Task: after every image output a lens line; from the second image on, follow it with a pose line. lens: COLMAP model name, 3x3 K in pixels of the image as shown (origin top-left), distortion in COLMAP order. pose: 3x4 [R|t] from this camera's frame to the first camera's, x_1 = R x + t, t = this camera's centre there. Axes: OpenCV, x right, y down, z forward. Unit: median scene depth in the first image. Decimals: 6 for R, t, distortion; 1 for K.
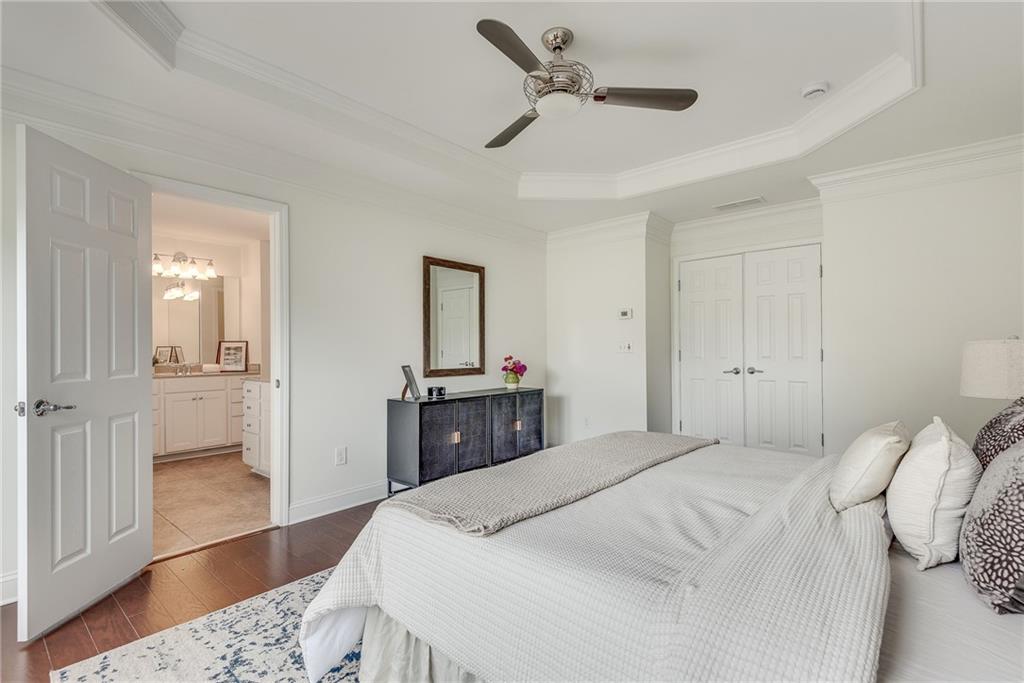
lens RADIAL K [[473.2, 0, 513.0], [0, 473.2, 349.7], [0, 0, 1]] dist [0.005680, 0.000581]
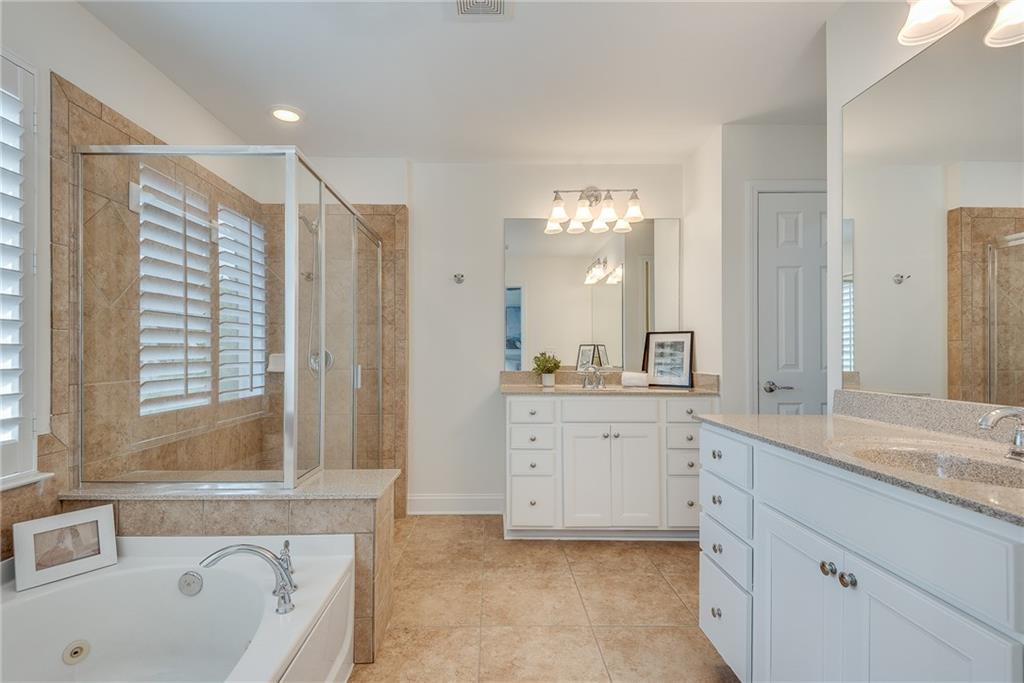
lens RADIAL K [[473.2, 0, 510.1], [0, 473.2, 349.9], [0, 0, 1]] dist [0.005680, 0.000581]
pose [[0.668309, 0.001480, -0.743882, -0.305698], [-0.003657, 0.999992, -0.001296, 0.004684], [0.743875, 0.003586, 0.668310, 0.496590]]
